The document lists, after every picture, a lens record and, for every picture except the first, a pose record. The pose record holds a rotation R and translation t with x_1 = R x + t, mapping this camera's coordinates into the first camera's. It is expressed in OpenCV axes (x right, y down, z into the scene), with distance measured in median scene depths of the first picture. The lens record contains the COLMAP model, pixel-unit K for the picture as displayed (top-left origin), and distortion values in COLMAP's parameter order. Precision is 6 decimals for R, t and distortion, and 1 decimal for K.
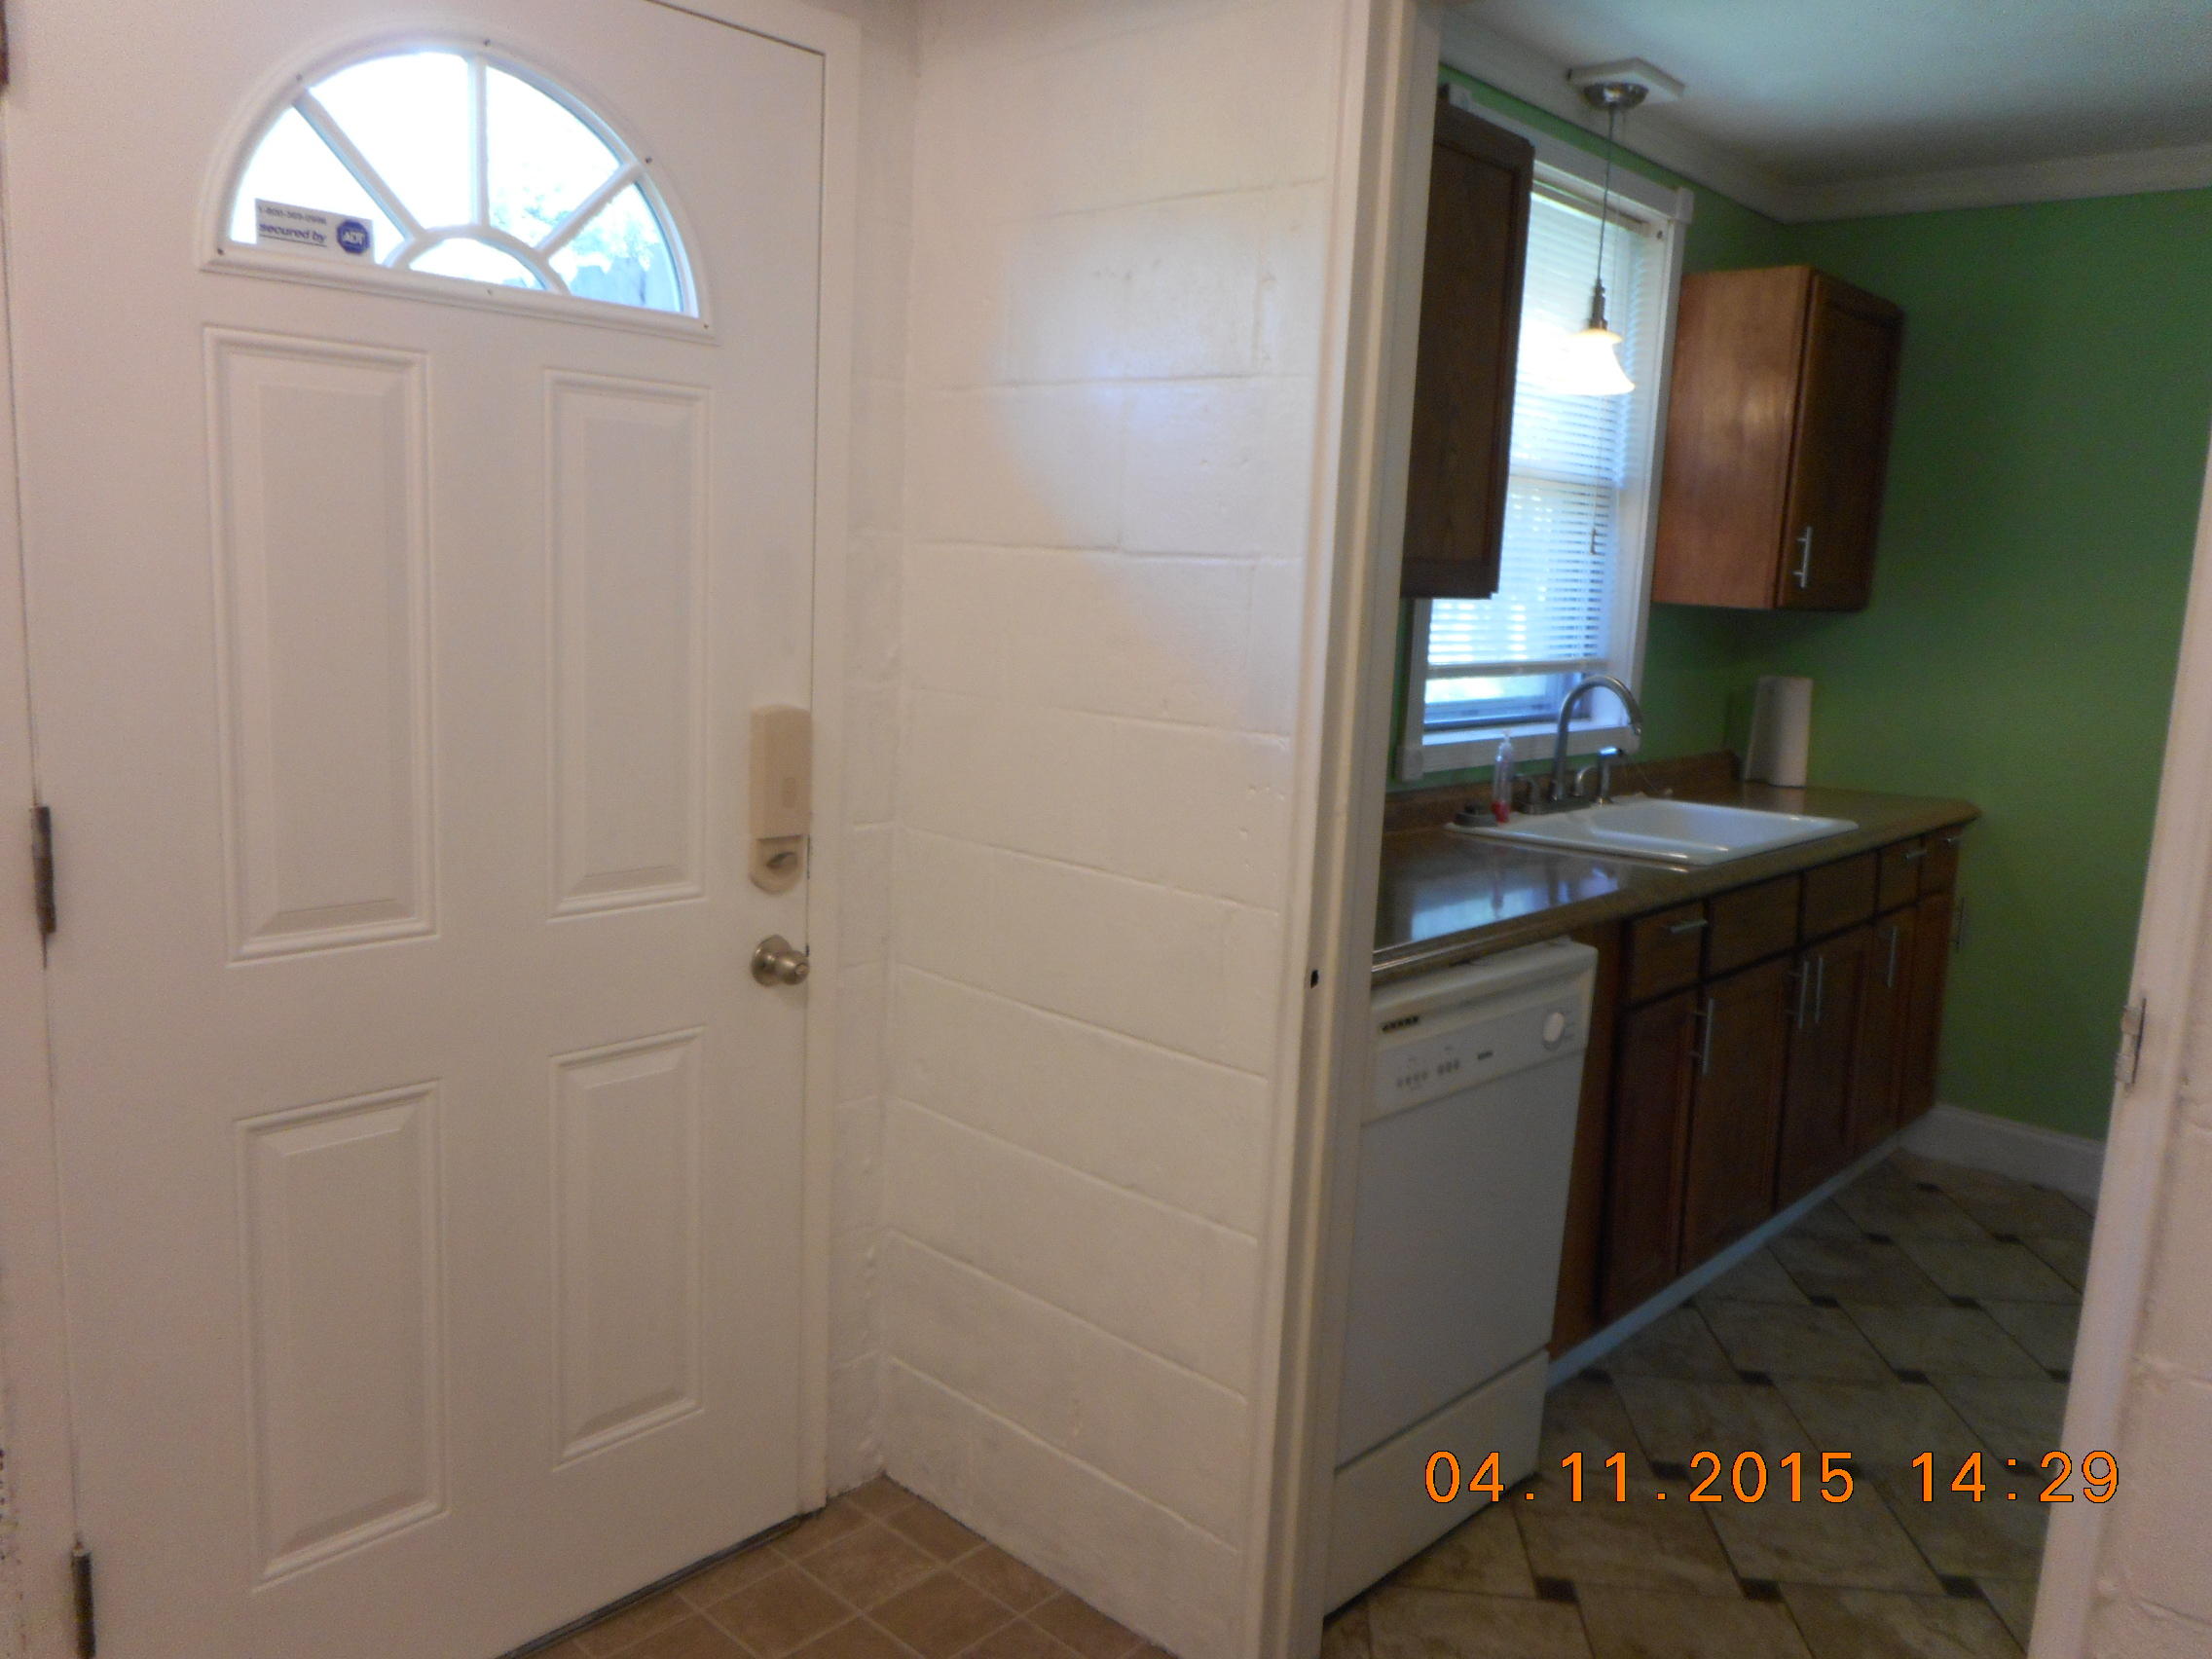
lens RADIAL K [[1661.2, 0, 1100.7], [0, 1661.2, 825.7], [0, 0, 1]] dist [-0.006798, -0.015273]
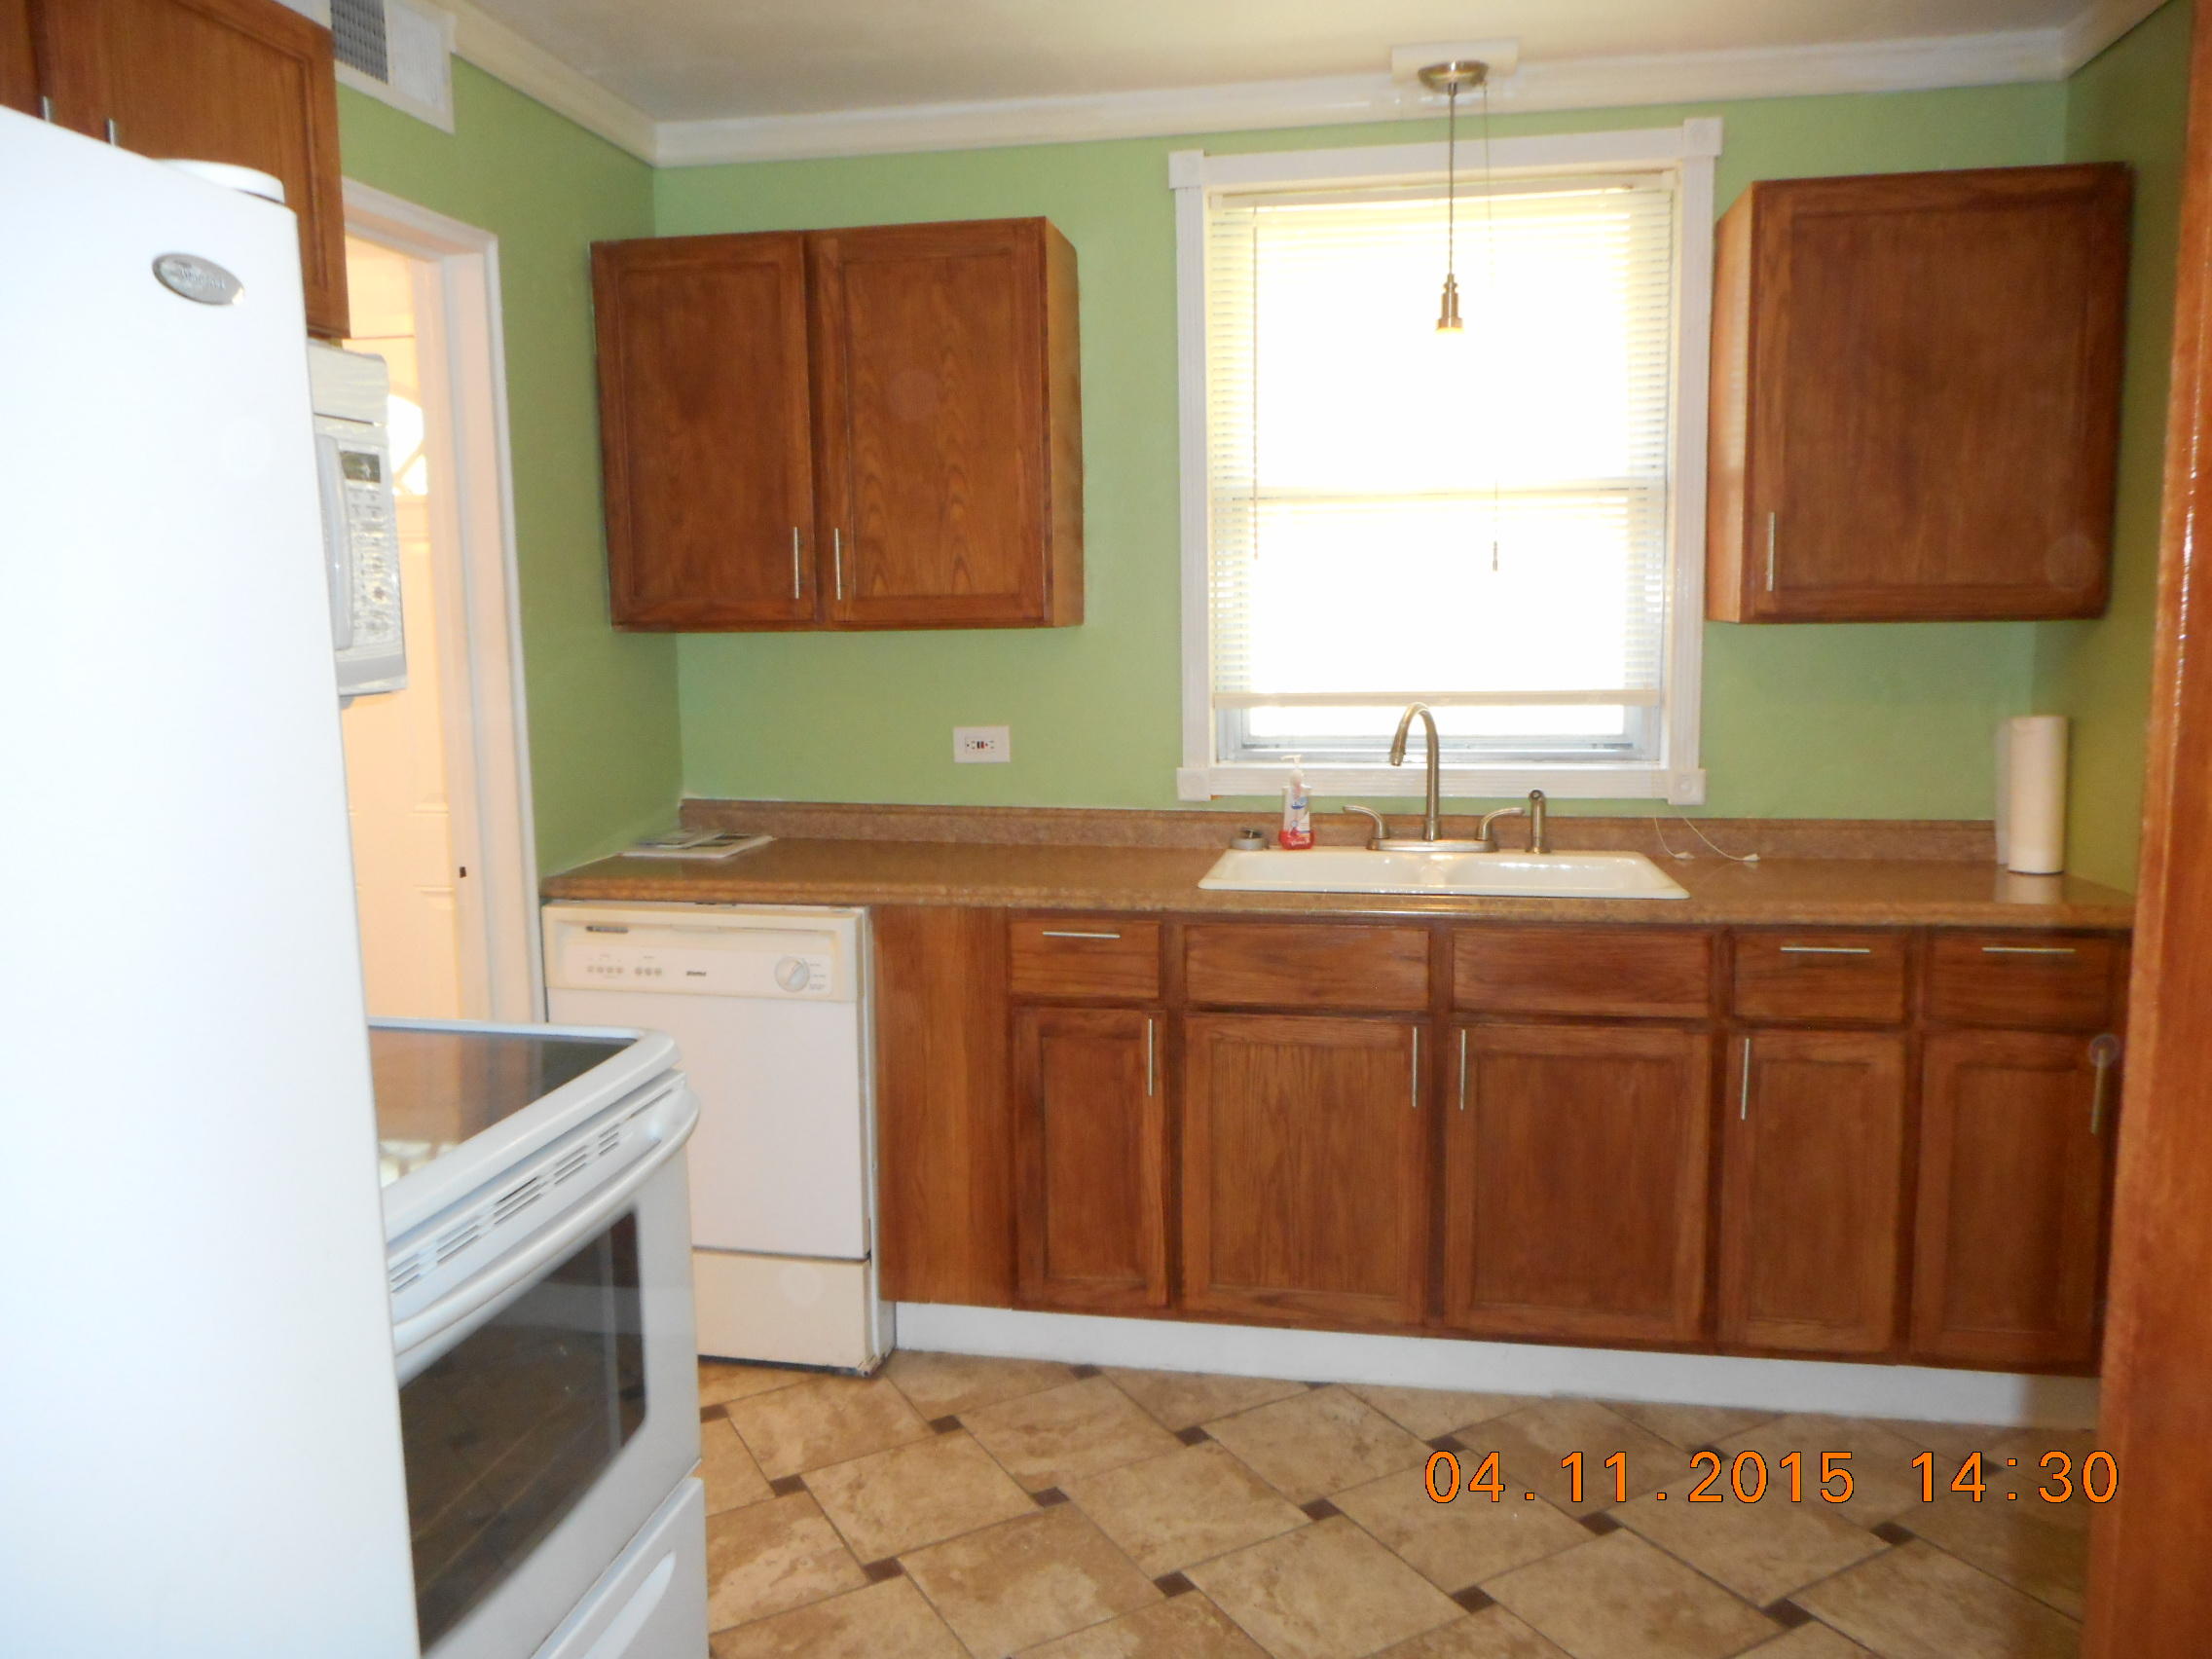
lens RADIAL K [[1661.2, 0, 1094.7], [0, 1661.2, 822.6], [0, 0, 1]] dist [-0.006798, -0.015273]
pose [[0.530519, 0.057154, -0.845744, 1.362819], [-0.095857, 0.995370, 0.007136, -0.018731], [0.842236, 0.077285, 0.533541, 0.501961]]
